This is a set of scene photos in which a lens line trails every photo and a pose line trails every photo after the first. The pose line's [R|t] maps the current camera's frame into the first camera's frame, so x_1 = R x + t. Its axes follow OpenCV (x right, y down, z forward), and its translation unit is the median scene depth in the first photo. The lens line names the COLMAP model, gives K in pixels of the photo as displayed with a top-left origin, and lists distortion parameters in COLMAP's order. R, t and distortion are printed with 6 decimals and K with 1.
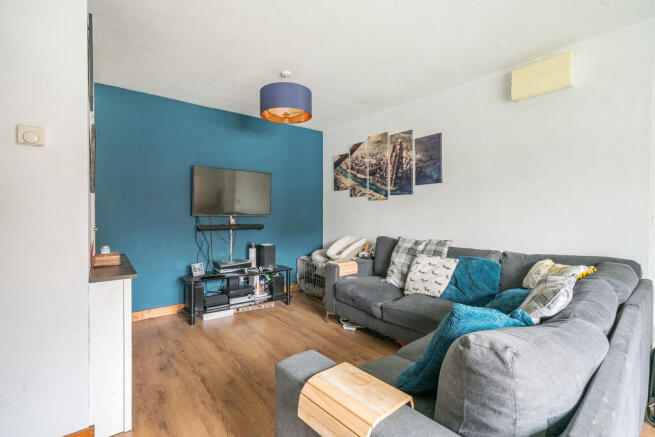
lens RADIAL K [[275.0, 0, 327.3], [0, 275.0, 215.4], [0, 0, 1]] dist [-0.000683, 0.000010]
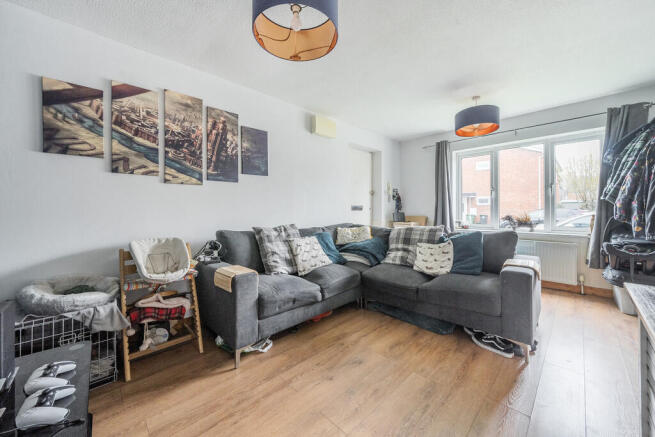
lens RADIAL K [[244.1, 0, 318.0], [0, 244.1, 206.4], [0, 0, 1]] dist [-0.000089, -0.000042]
pose [[-0.049976, 0.002597, 0.998747, -0.495274], [0.013612, 0.999906, -0.001919, 0.009315], [-0.998658, 0.013499, -0.050006, 0.701672]]
